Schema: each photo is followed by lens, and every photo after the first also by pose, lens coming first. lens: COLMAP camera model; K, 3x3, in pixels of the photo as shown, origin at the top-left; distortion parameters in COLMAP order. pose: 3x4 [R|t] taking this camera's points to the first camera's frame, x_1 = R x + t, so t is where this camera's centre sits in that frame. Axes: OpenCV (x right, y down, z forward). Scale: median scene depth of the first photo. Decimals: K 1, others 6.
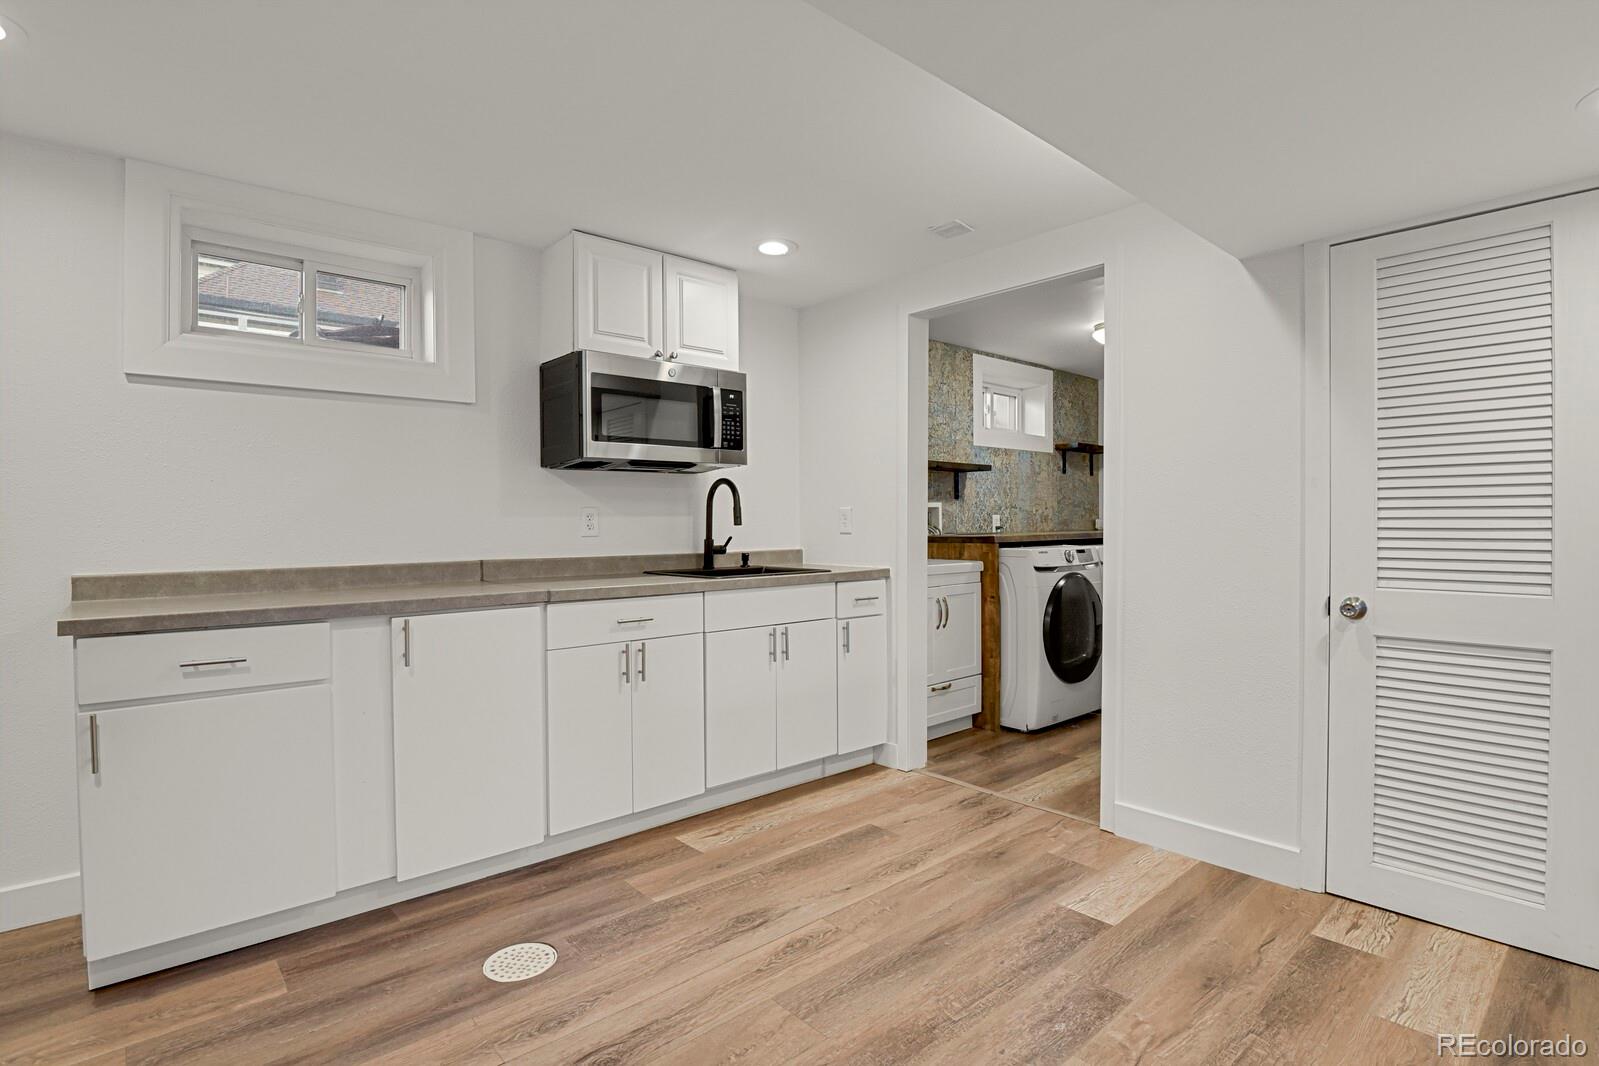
lens RADIAL K [[782.3, 0, 808.6], [0, 782.3, 531.0], [0, 0, 1]] dist [-0.023753, -0.001696]
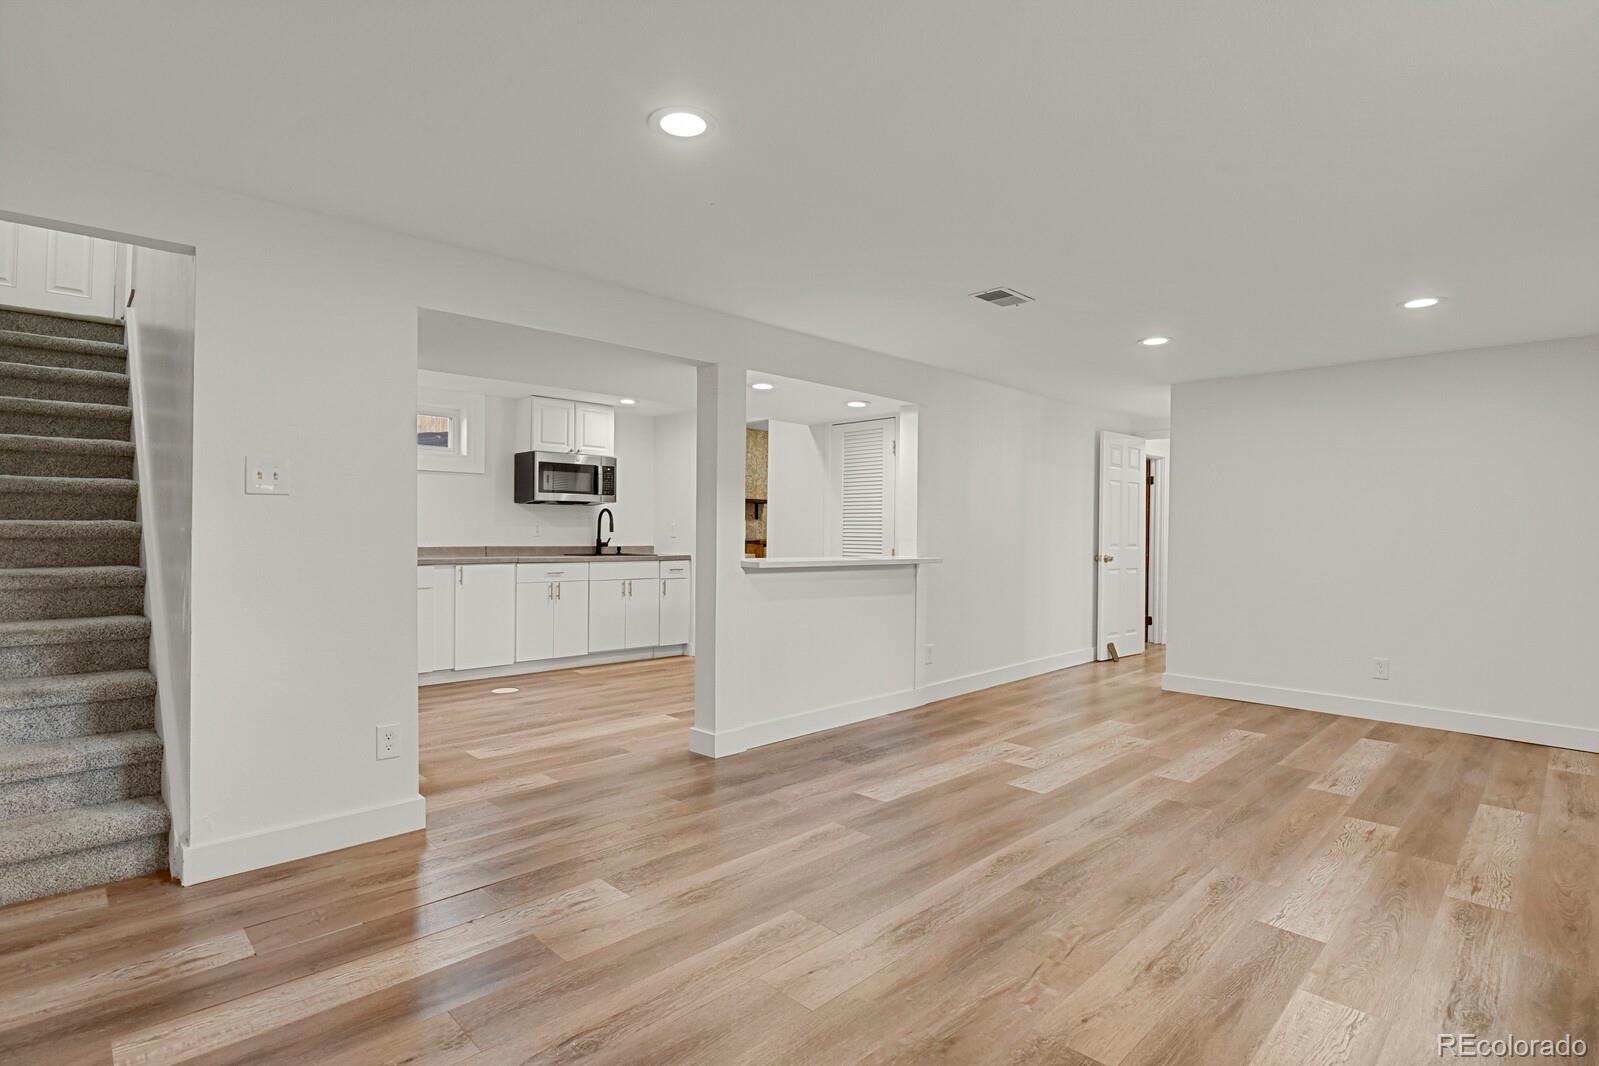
lens RADIAL K [[782.3, 0, 808.6], [0, 782.3, 531.0], [0, 0, 1]] dist [-0.023753, -0.001696]
pose [[0.998828, 0.015769, 0.045762, 0.368484], [-0.015109, 0.999778, -0.014717, 0.013603], [-0.045984, 0.014008, 0.998844, -1.180611]]
